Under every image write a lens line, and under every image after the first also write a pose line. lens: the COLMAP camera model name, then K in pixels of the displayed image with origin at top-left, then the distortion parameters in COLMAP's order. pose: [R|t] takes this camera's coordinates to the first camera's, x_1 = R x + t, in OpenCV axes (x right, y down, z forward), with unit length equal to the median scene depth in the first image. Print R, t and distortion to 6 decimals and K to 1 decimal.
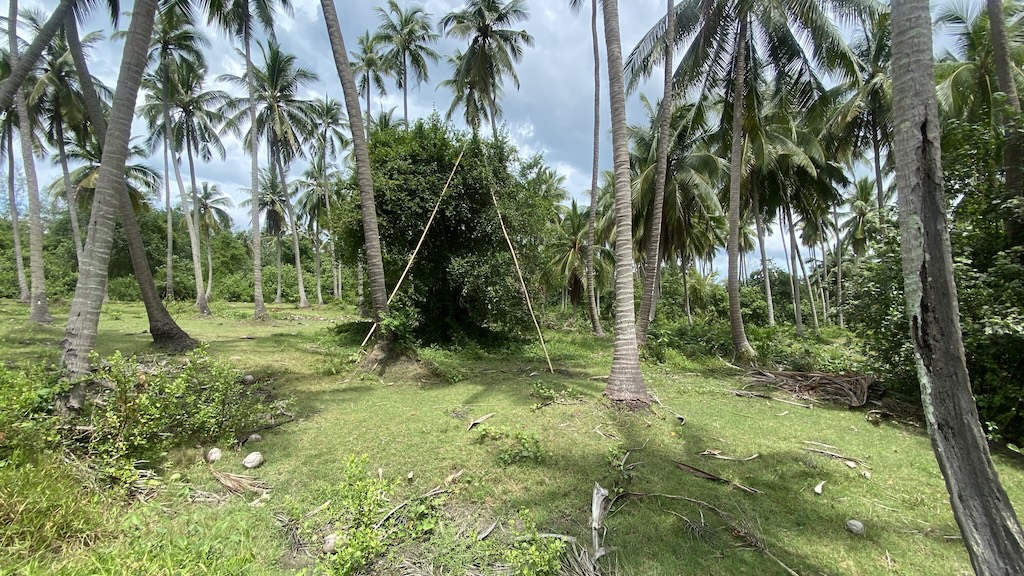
lens RADIAL K [[410.8, 0, 505.6], [0, 410.8, 291.1], [0, 0, 1]] dist [0.005700, -0.015392]
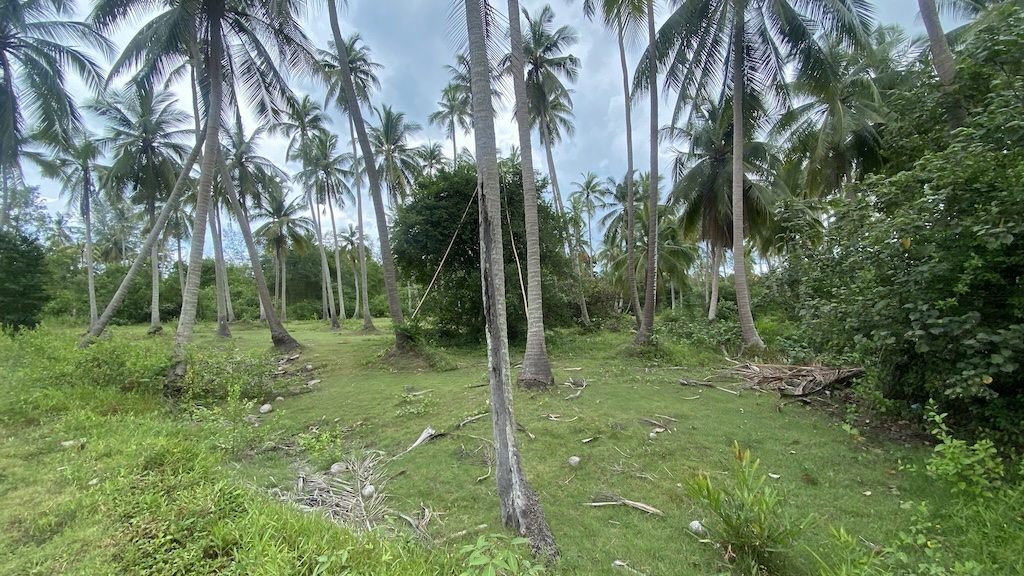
lens RADIAL K [[410.8, 0, 515.6], [0, 410.8, 290.3], [0, 0, 1]] dist [0.005700, -0.015392]
pose [[0.949182, -0.060938, -0.308773, 0.191866], [0.053812, 0.998052, -0.031553, 0.008620], [0.310095, 0.013334, 0.950612, -0.059321]]
